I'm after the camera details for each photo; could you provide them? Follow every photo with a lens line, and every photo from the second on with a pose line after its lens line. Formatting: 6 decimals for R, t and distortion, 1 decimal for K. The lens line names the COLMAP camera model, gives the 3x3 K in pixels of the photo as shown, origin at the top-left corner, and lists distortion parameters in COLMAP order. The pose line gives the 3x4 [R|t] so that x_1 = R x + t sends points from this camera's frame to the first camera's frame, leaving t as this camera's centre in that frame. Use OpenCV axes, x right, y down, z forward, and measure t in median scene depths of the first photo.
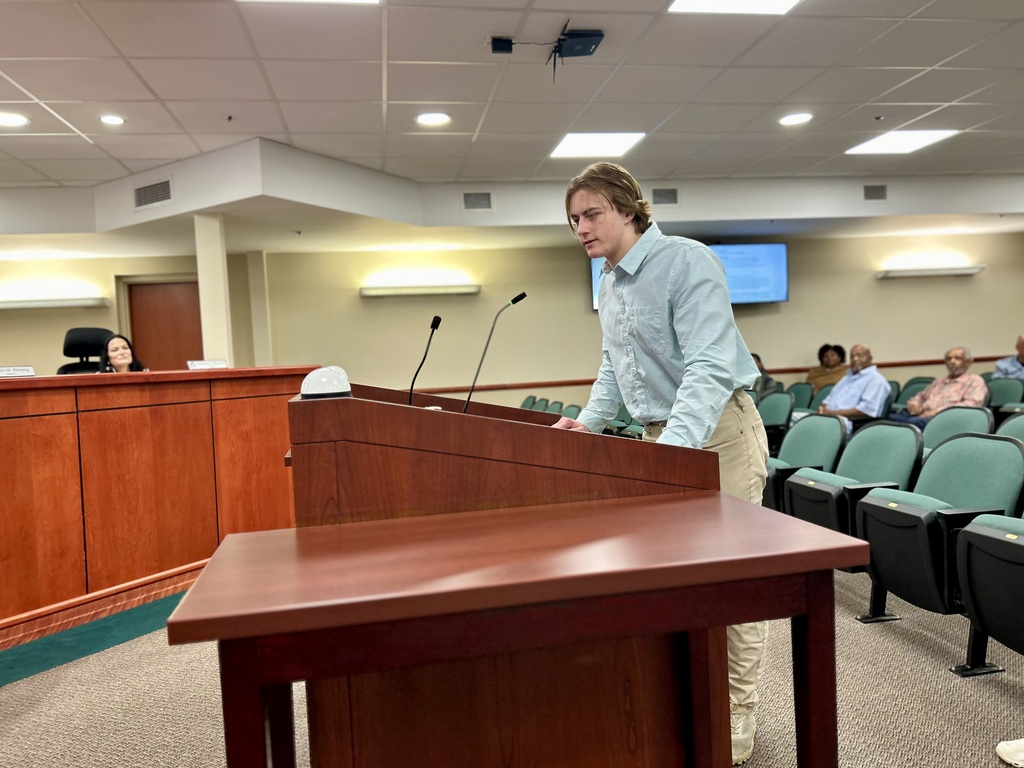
lens RADIAL K [[771.3, 0, 513.2], [0, 771.3, 387.9], [0, 0, 1]] dist [0.044177, -0.053091]
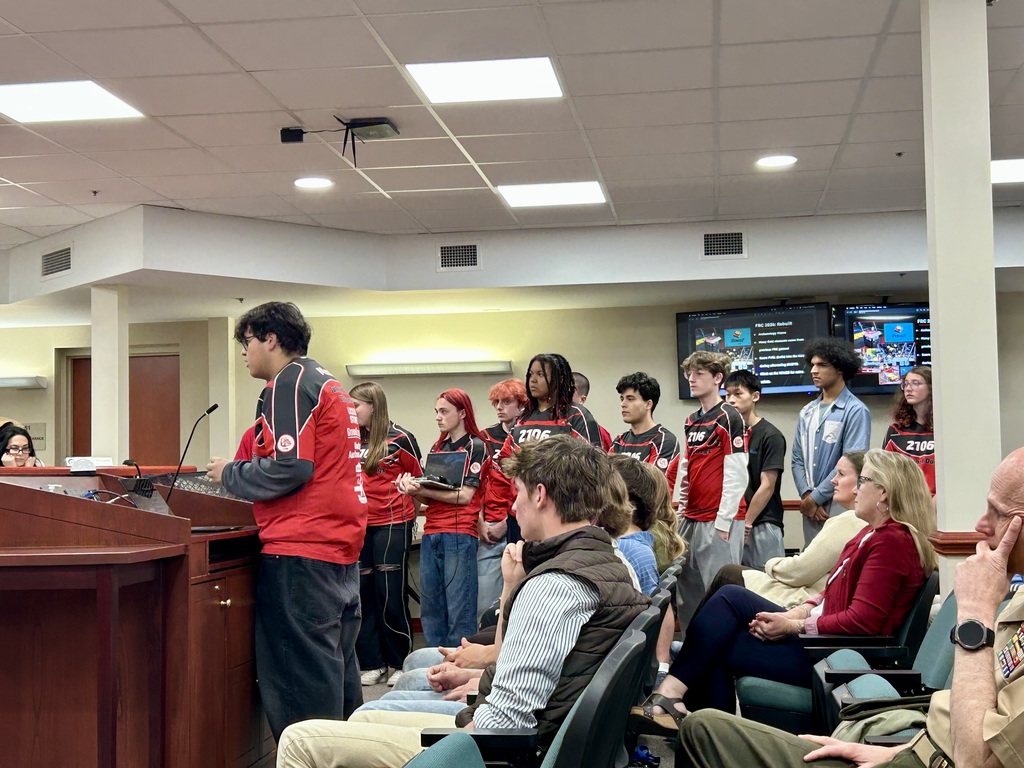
lens RADIAL K [[1508.1, 0, 516.8], [0, 1508.1, 379.4], [0, 0, 1]] dist [0.122256, 0.000000]
pose [[0.952554, 0.012481, -0.304115, 0.677915], [-0.042384, 0.994863, -0.091927, 0.016493], [0.301406, 0.100455, 0.948189, -0.547346]]
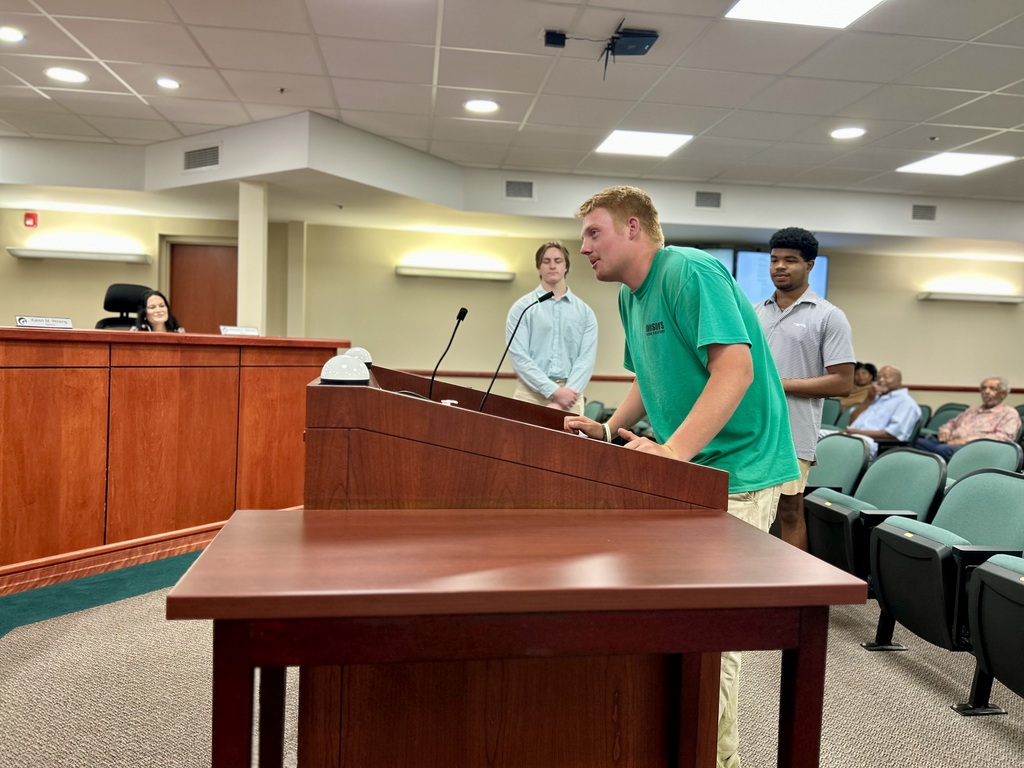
lens RADIAL K [[771.3, 0, 512.7], [0, 771.3, 378.3], [0, 0, 1]] dist [0.044177, -0.053091]
pose [[0.995463, 0.087961, -0.036270, 0.004670], [-0.087752, 0.996116, 0.007310, -0.007095], [0.036772, -0.004094, 0.999315, -0.002220]]
